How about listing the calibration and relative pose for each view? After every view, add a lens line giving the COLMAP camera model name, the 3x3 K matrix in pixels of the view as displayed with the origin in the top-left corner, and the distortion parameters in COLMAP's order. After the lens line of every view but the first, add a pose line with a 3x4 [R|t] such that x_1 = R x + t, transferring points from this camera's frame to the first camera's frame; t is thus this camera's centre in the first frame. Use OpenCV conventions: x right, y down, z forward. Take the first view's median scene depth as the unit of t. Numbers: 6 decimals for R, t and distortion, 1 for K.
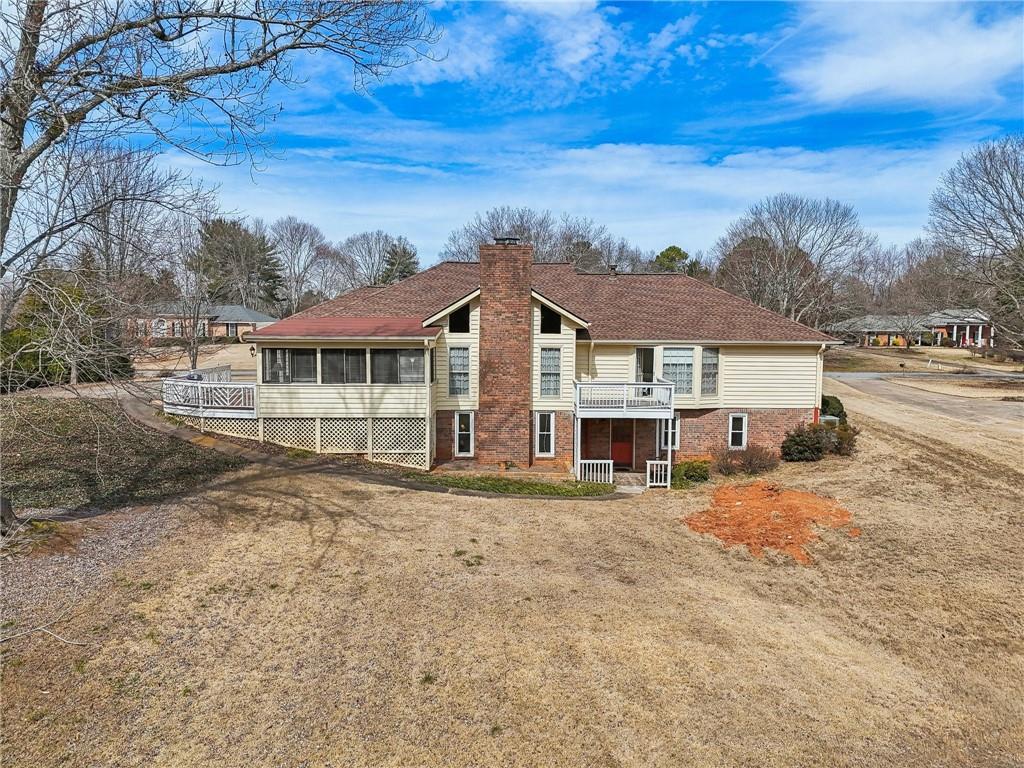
lens RADIAL K [[753.3, 0, 506.4], [0, 753.3, 381.6], [0, 0, 1]] dist [0.072567, -0.073685]
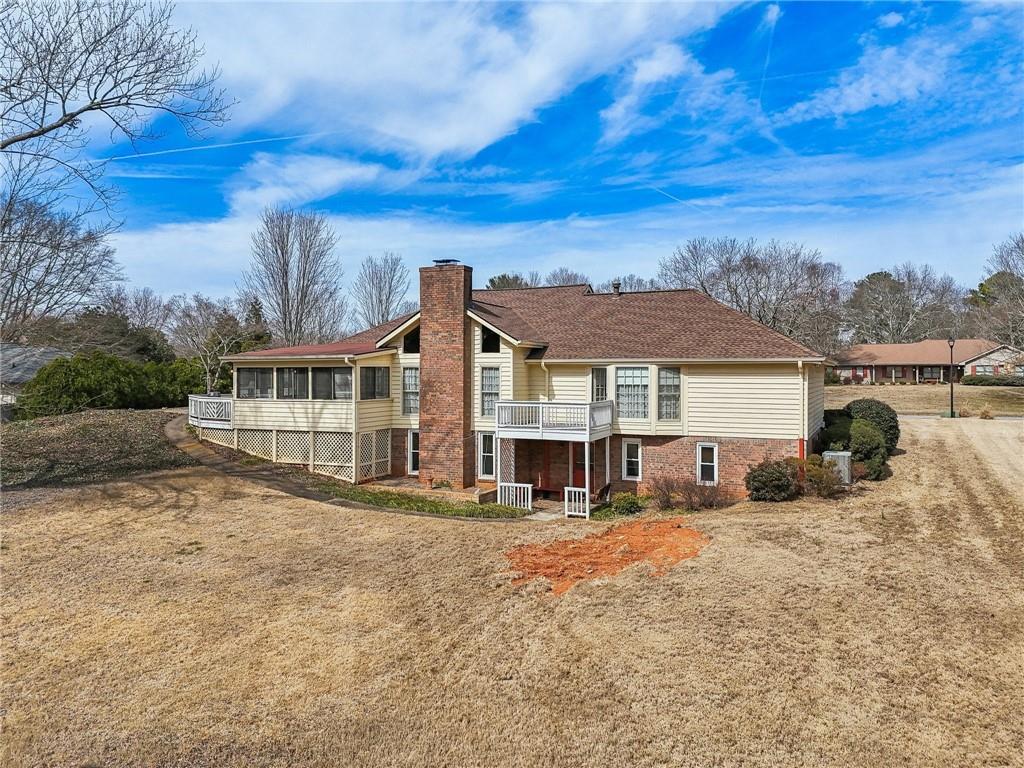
lens RADIAL K [[753.3, 0, 509.8], [0, 753.3, 373.5], [0, 0, 1]] dist [0.072567, -0.073685]
pose [[0.904964, -0.005850, -0.425448, 0.501870], [-0.026517, 0.997186, -0.070115, 0.031875], [0.424661, 0.074733, 0.902263, 0.124485]]
